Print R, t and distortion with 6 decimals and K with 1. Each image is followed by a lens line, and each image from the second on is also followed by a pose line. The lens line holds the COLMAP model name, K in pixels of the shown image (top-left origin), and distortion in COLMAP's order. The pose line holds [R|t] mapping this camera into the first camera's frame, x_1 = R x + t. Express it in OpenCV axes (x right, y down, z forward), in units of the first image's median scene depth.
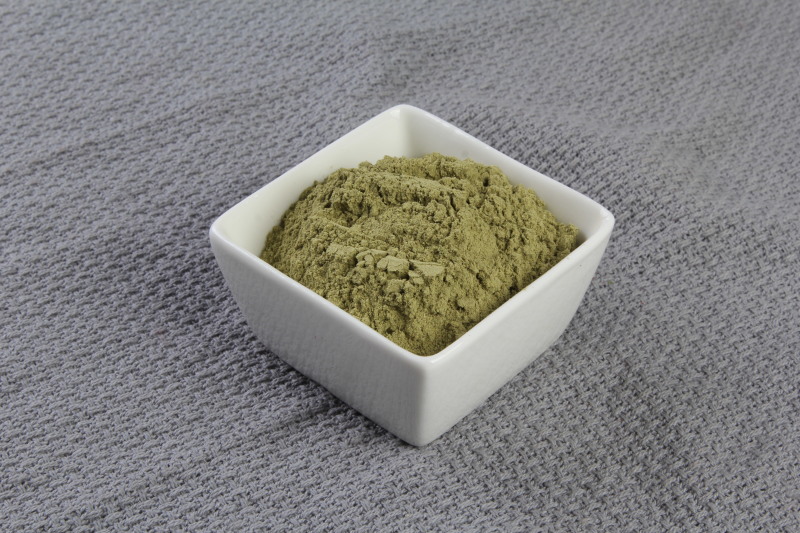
lens RADIAL K [[1856.0, 0, 372.1], [0, 1856.0, 266.8], [0, 0, 1]] dist [0.046482, 0.253390]
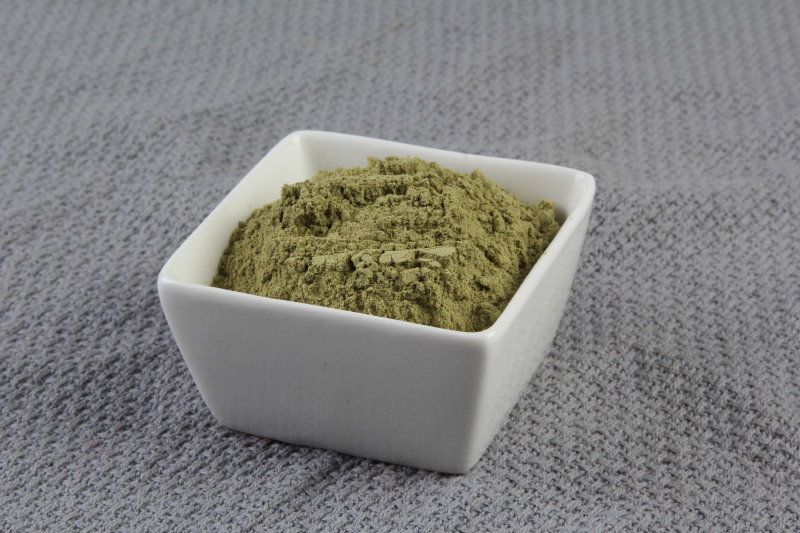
lens RADIAL K [[2610.8, 0, 400.0], [0, 2610.8, 266.5], [0, 0, 1]] dist [0.197956, 0.165103]
pose [[0.927695, -0.200091, 0.315192, -0.347900], [0.260024, 0.952102, -0.160903, 0.186264], [-0.267900, 0.231227, 0.935288, -0.121998]]
